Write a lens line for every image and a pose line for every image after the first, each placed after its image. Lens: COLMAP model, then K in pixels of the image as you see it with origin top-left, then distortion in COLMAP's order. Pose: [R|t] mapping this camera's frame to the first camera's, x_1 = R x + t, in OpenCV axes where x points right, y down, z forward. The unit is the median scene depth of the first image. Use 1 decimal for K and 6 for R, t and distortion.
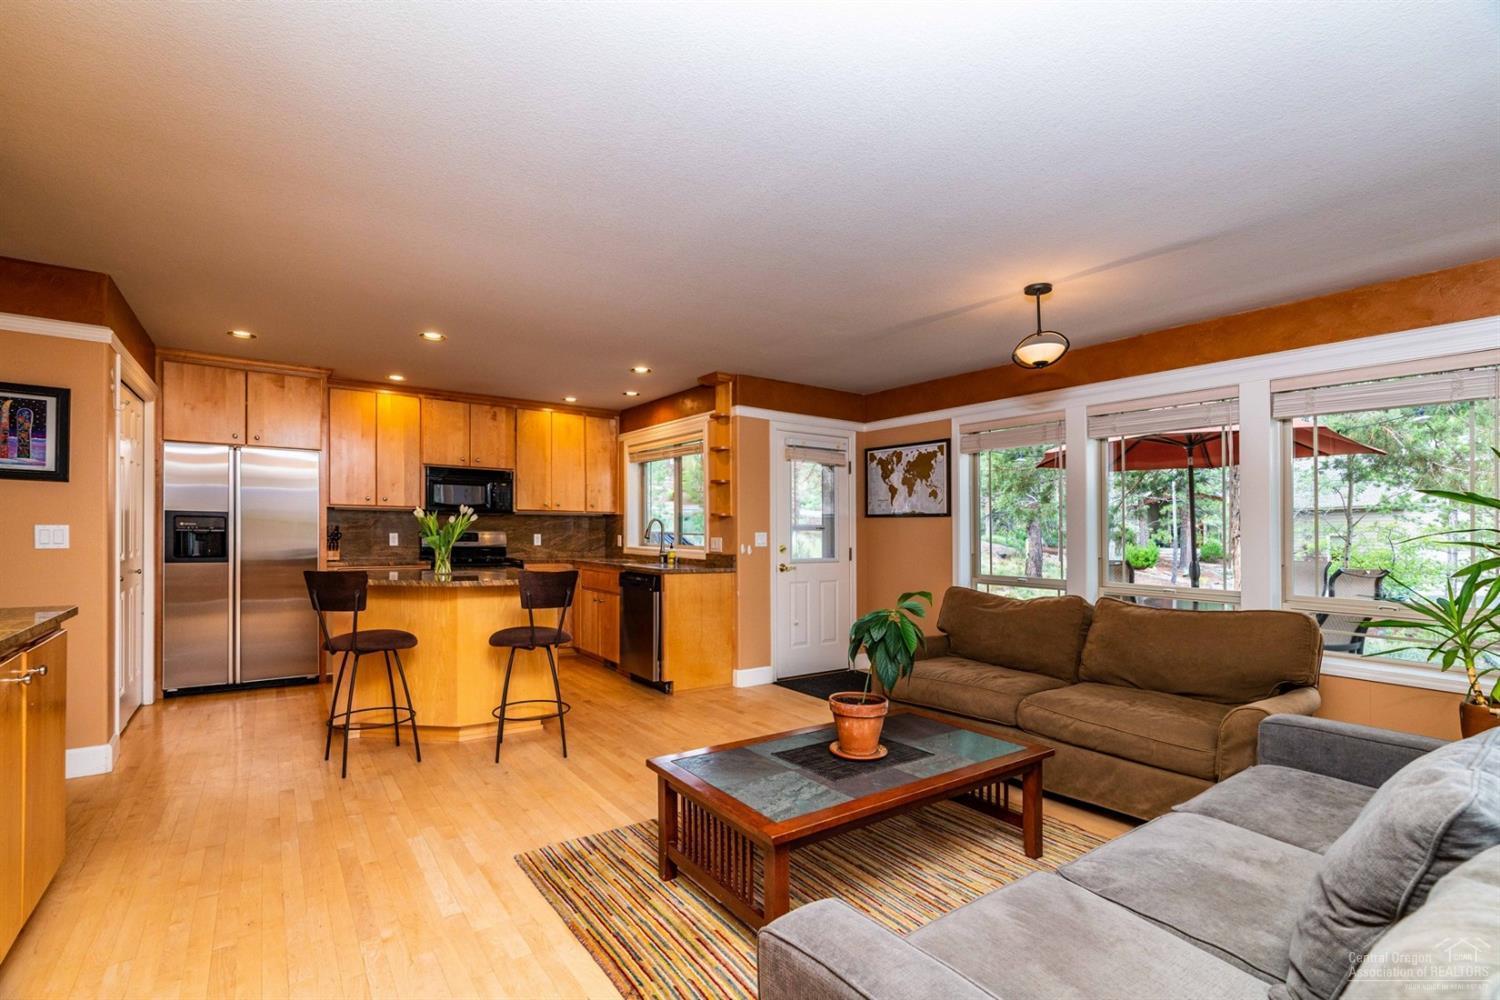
lens RADIAL K [[681.4, 0, 749.5], [0, 681.4, 522.2], [0, 0, 1]] dist [-0.002235, 0.001121]
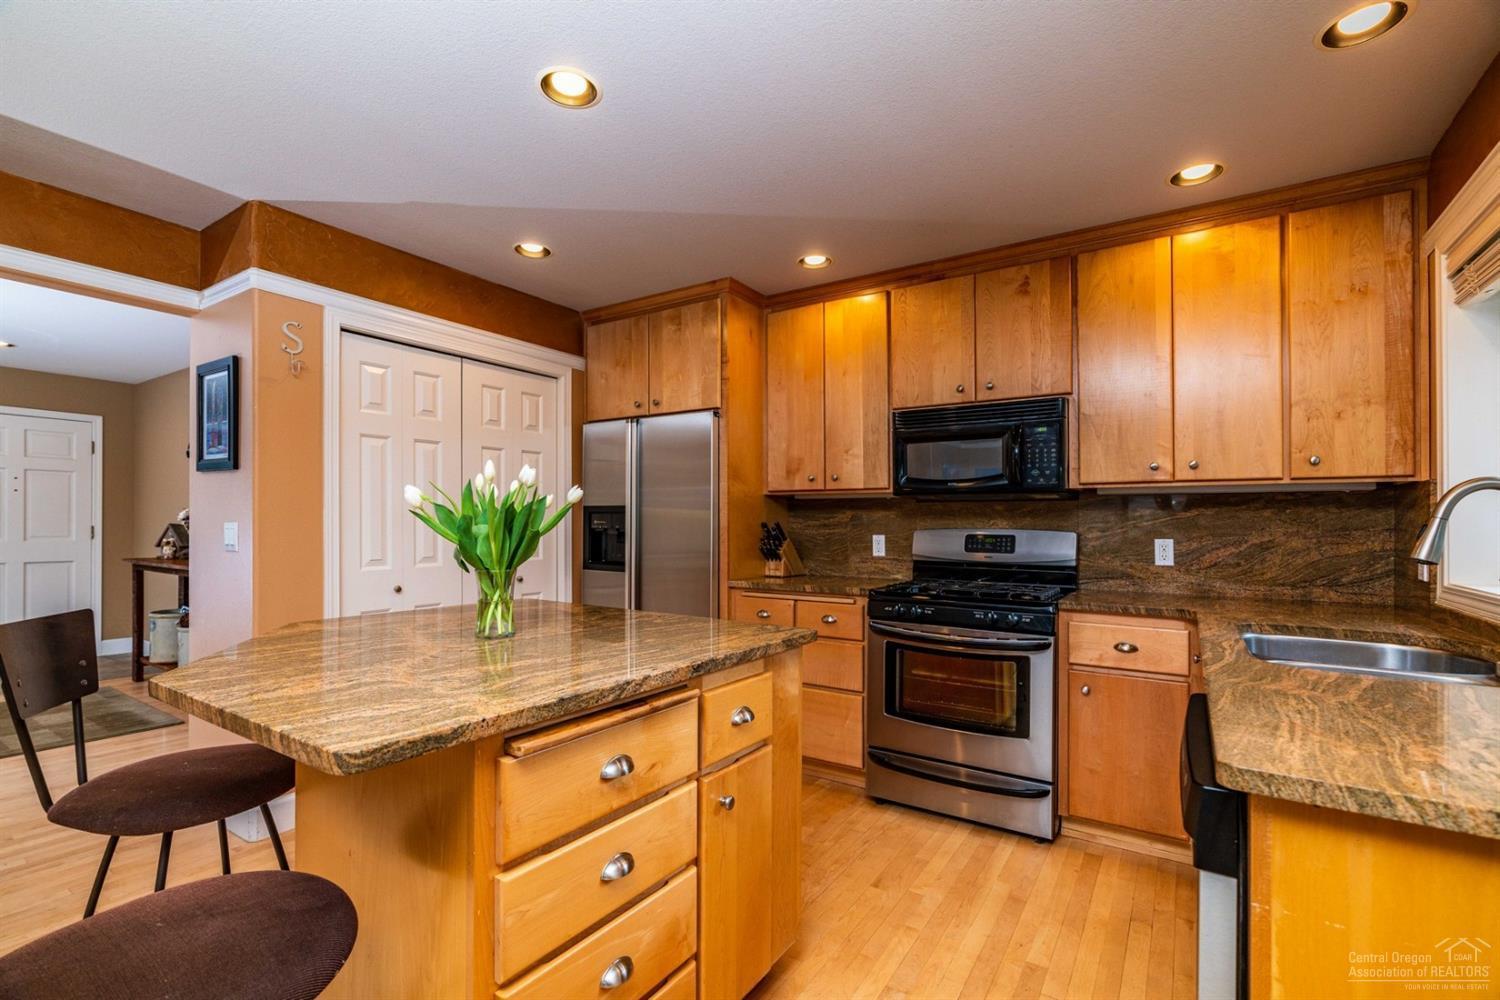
lens RADIAL K [[681.4, 0, 749.5], [0, 681.4, 522.2], [0, 0, 1]] dist [-0.002235, 0.001121]
pose [[0.362270, -0.001854, -0.932072, -0.004511], [0.011842, 0.999926, 0.002614, 0.002759], [0.931998, -0.011984, 0.362265, 0.682240]]
